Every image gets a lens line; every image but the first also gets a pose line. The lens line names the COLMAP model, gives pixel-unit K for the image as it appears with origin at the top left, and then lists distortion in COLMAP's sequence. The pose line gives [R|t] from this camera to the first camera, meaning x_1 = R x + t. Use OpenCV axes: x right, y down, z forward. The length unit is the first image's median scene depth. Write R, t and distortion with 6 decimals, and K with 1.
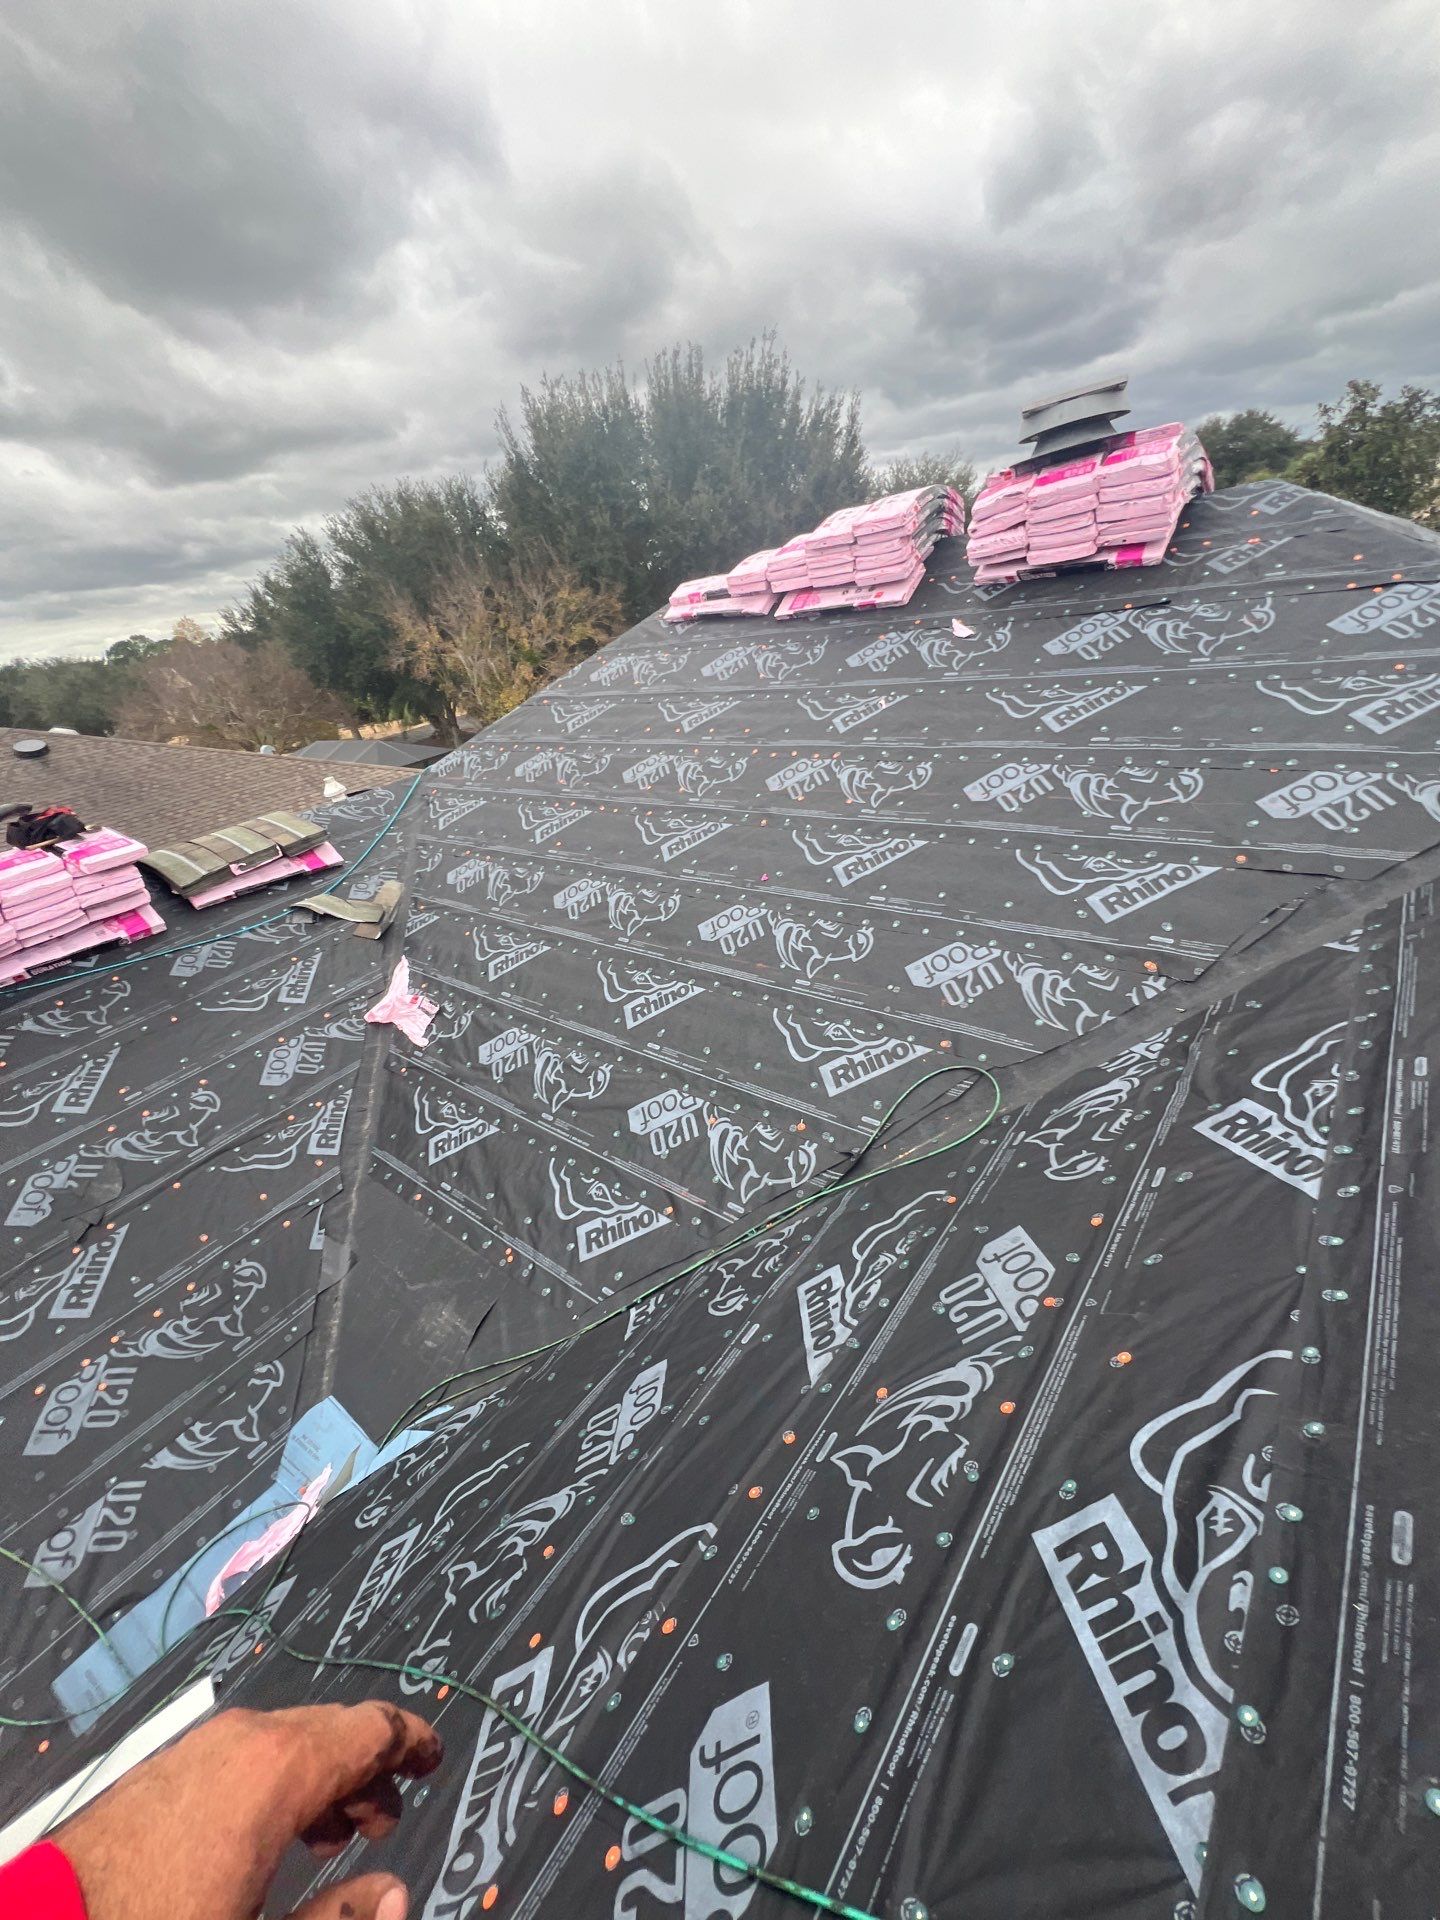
lens RADIAL K [[773.6, 0, 720.0], [0, 773.6, 960.0], [0, 0, 1]] dist [-0.004846, -0.000332]
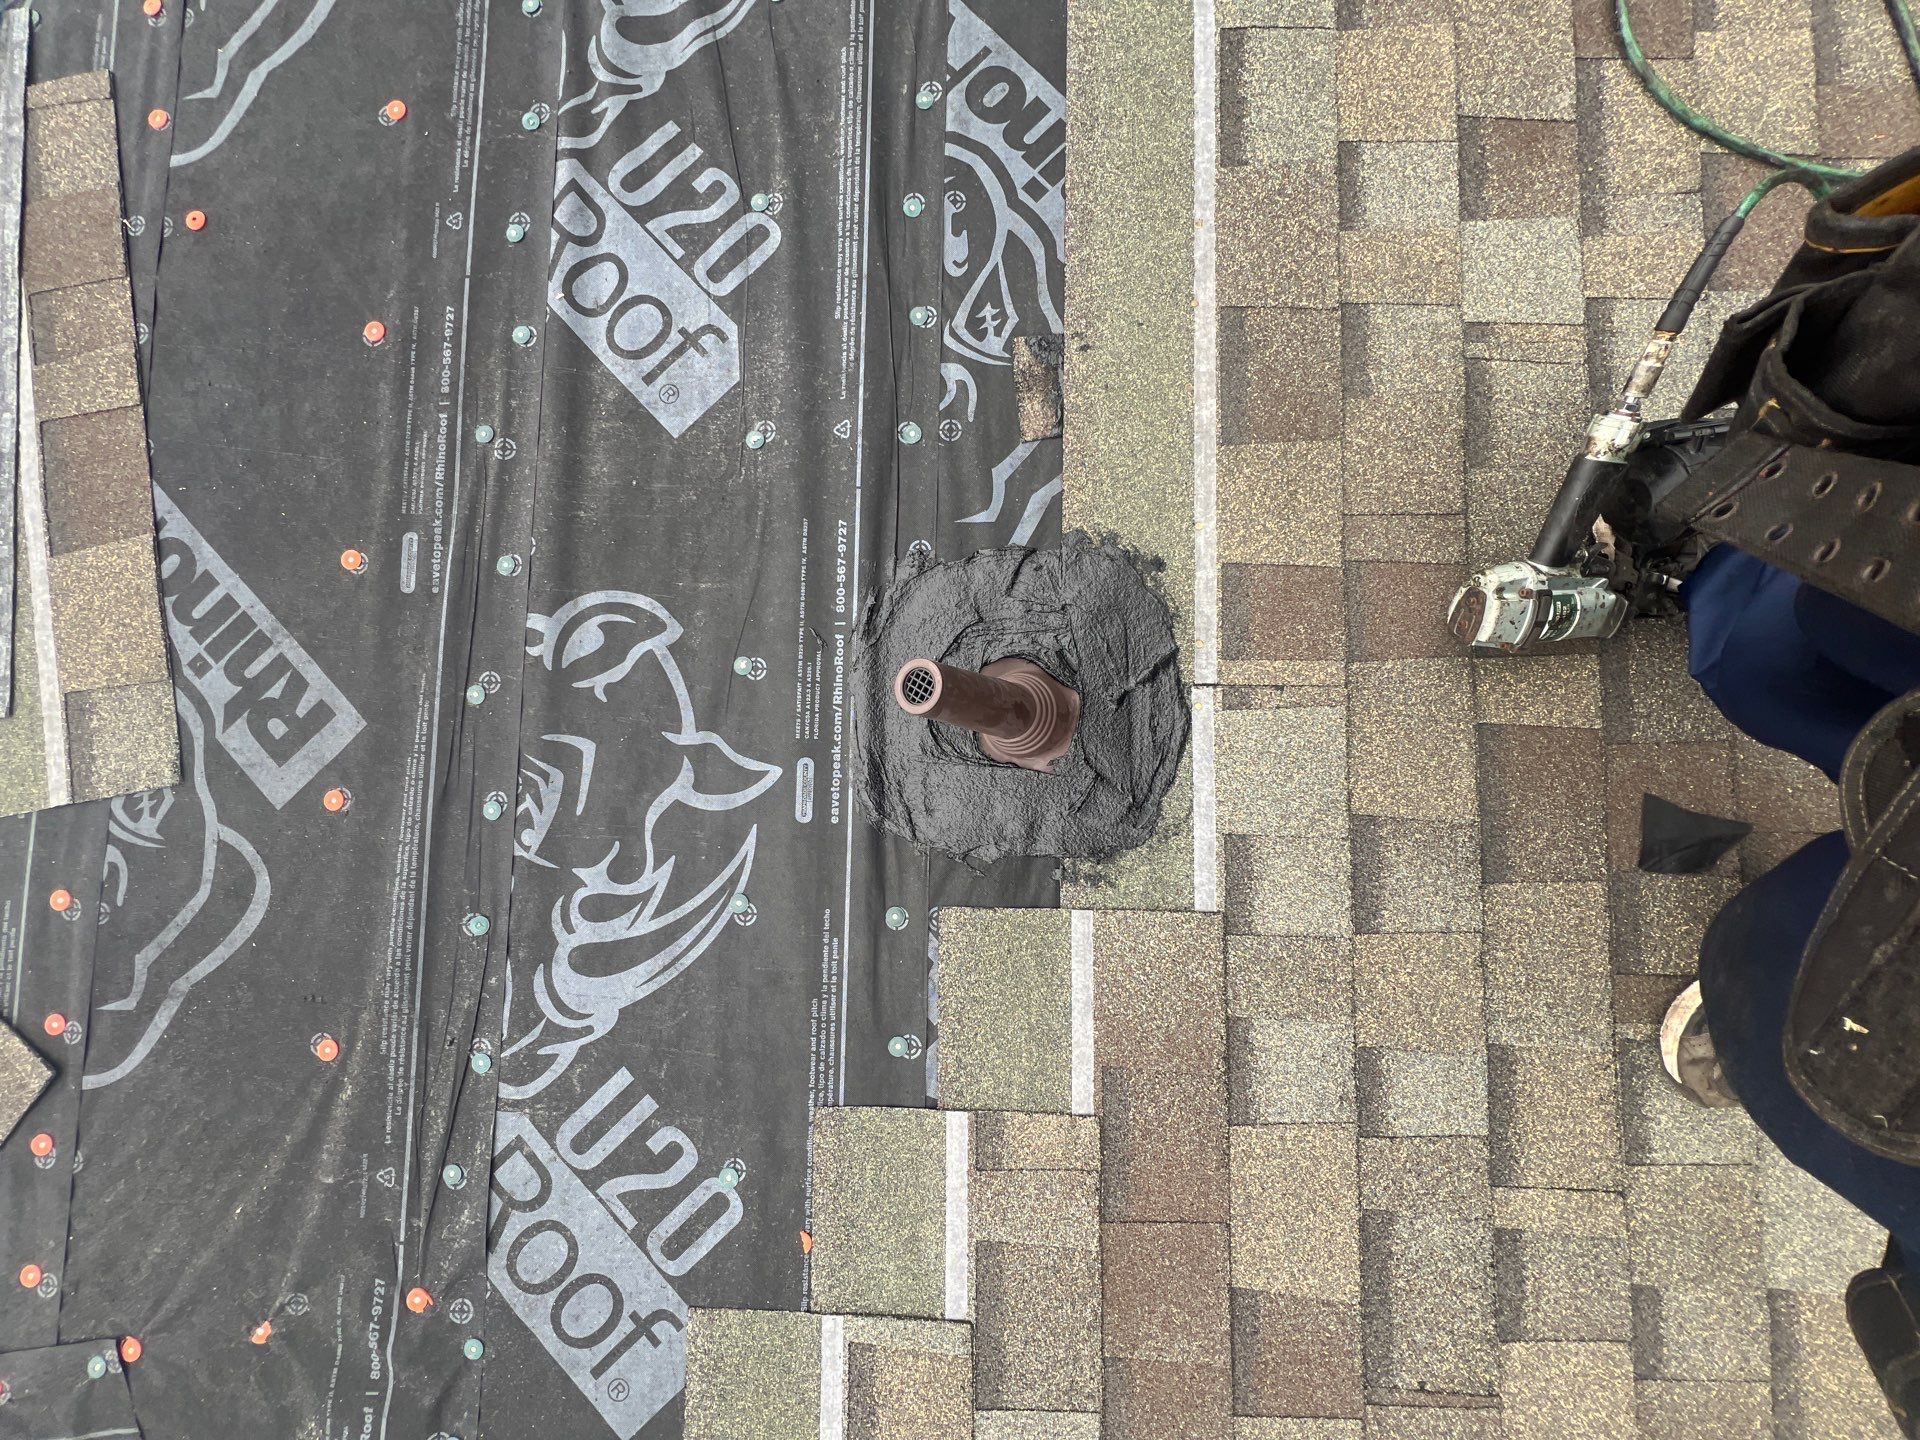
lens RADIAL K [[773.6, 0, 959.4], [0, 773.6, 745.3], [0, 0, 1]] dist [-0.004846, -0.000332]
pose [[-0.603831, 0.630738, 0.487398, -0.281899], [0.324178, -0.364288, 0.873042, 0.288027], [0.728215, 0.685174, 0.015497, 1.432333]]
